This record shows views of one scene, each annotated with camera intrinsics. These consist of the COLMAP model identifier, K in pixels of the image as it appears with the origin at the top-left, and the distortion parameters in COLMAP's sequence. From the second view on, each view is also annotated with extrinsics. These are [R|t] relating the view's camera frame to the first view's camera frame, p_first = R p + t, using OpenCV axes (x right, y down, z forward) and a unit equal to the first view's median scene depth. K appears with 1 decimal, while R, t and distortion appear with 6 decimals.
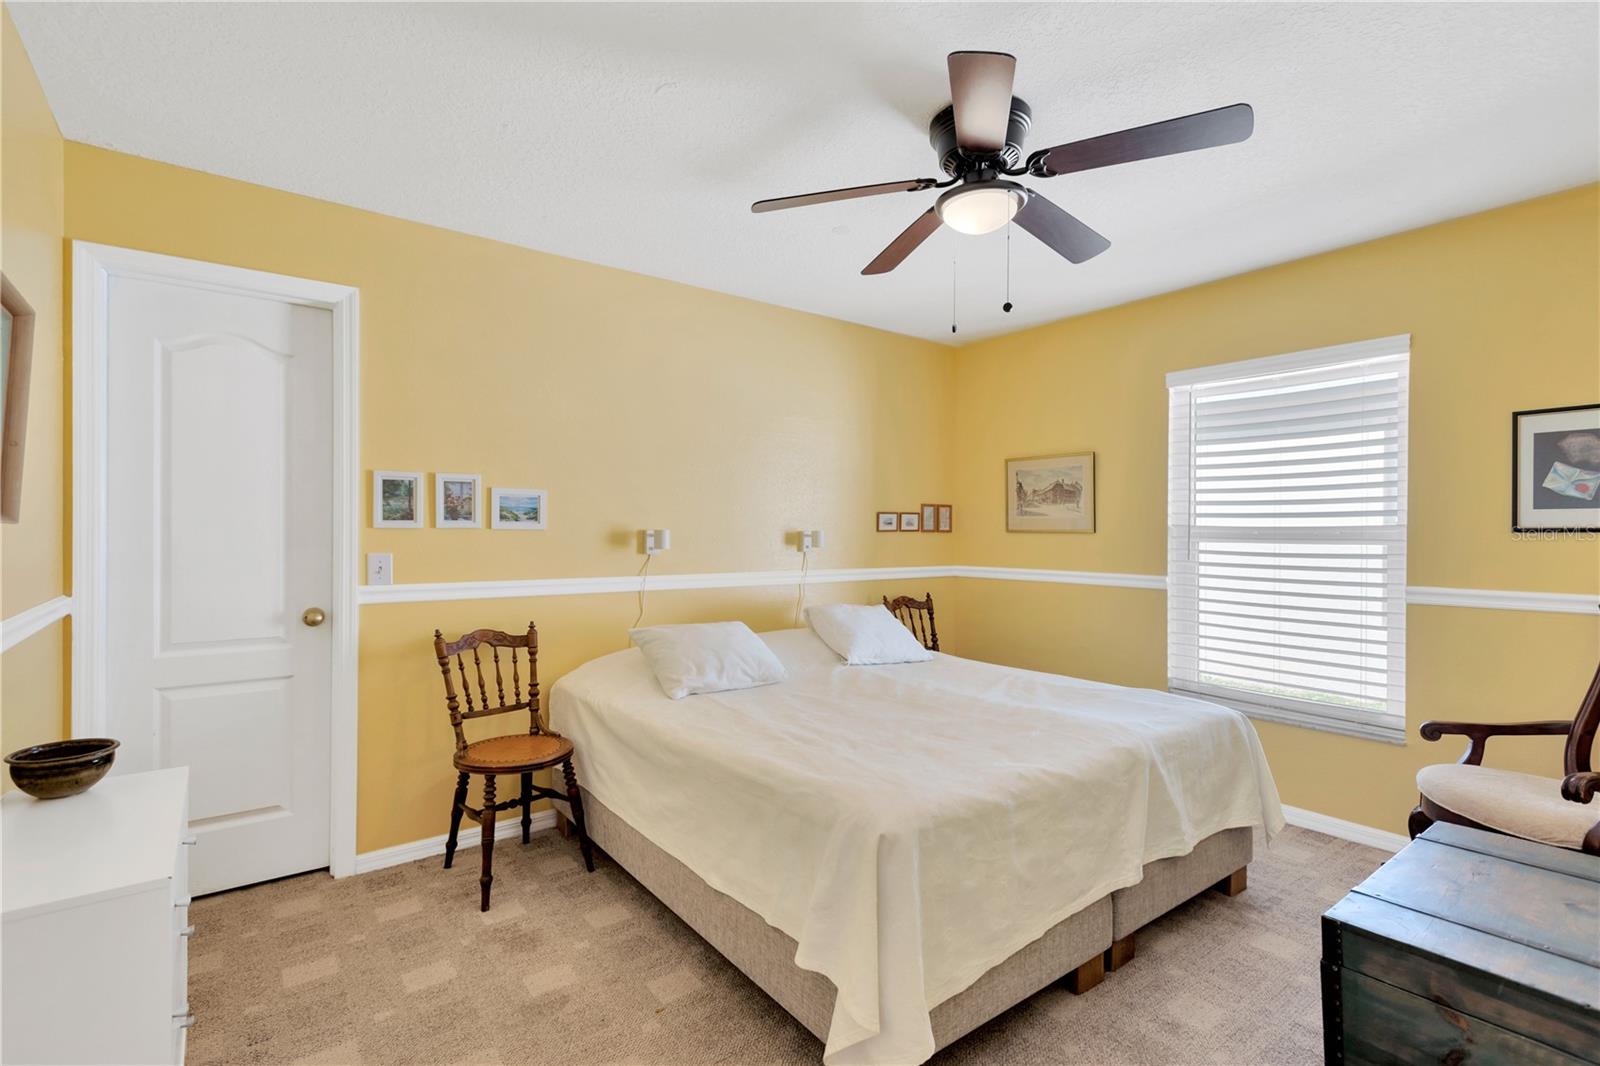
lens RADIAL K [[740.4, 0, 797.4], [0, 740.4, 530.9], [0, 0, 1]] dist [0.016490, -0.006169]
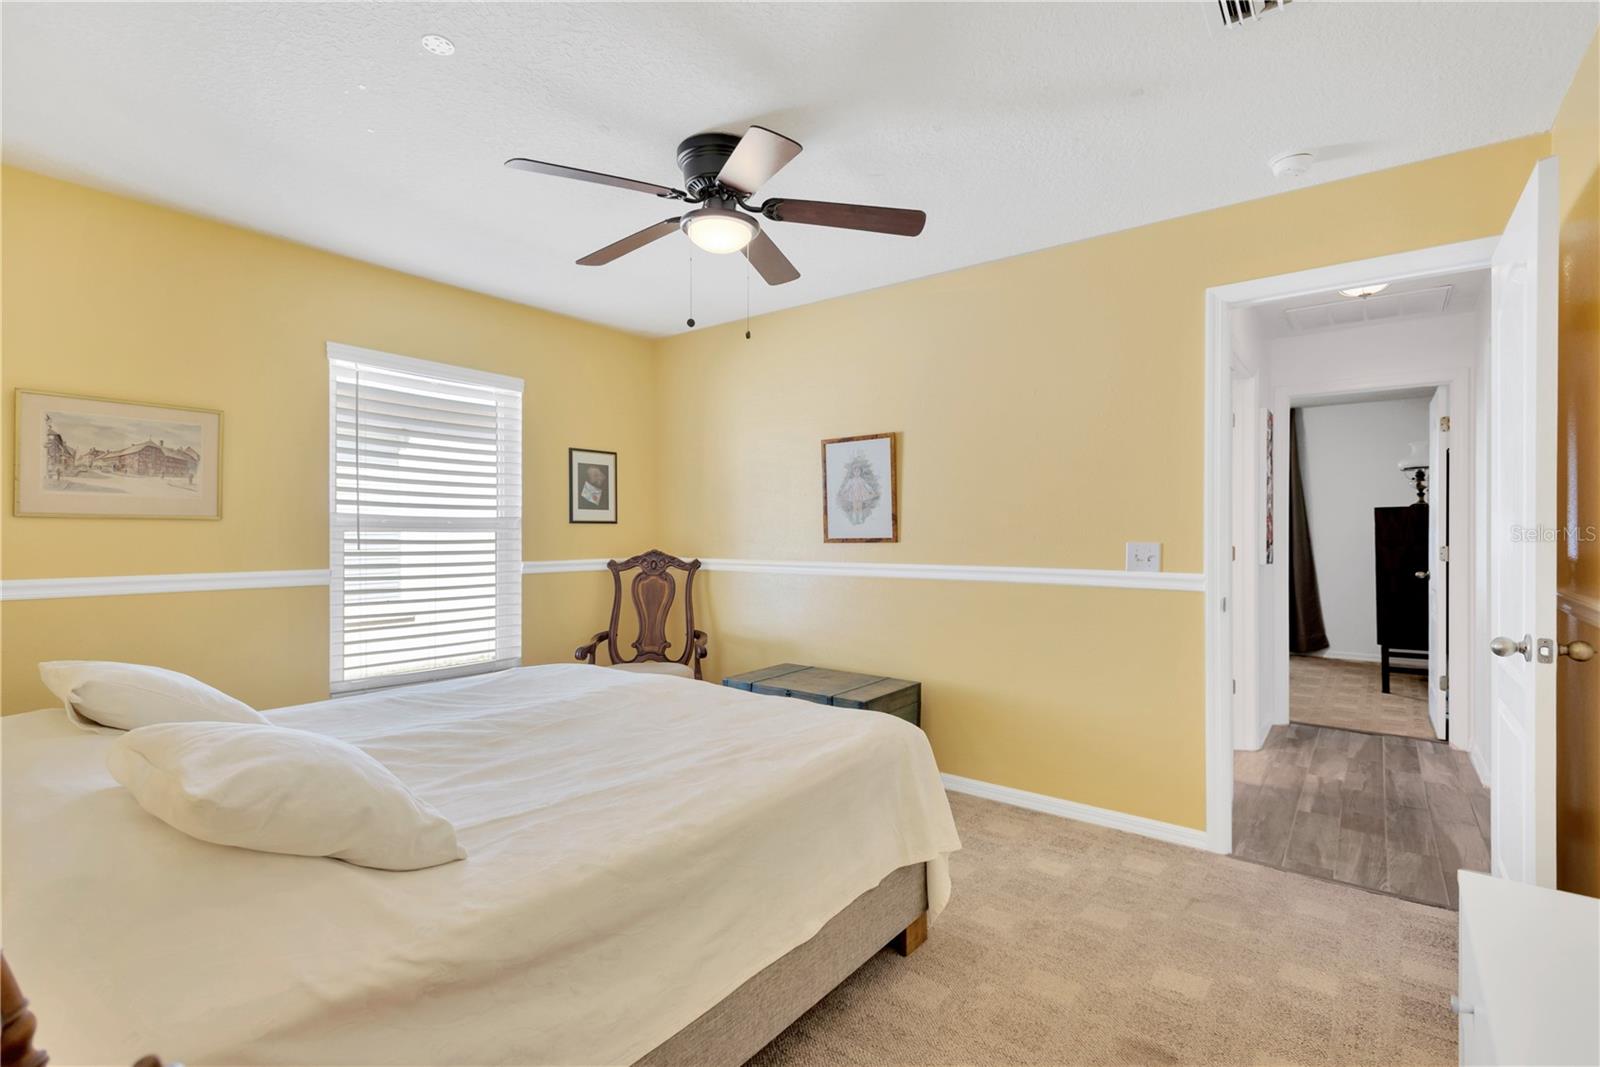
lens RADIAL K [[740.4, 0, 799.4], [0, 740.4, 535.0], [0, 0, 1]] dist [0.016490, -0.006169]
pose [[-0.252551, -0.005869, 0.967566, -0.567694], [-0.004104, 0.999979, 0.004995, 0.014021], [-0.967575, -0.002710, -0.252570, 0.758535]]
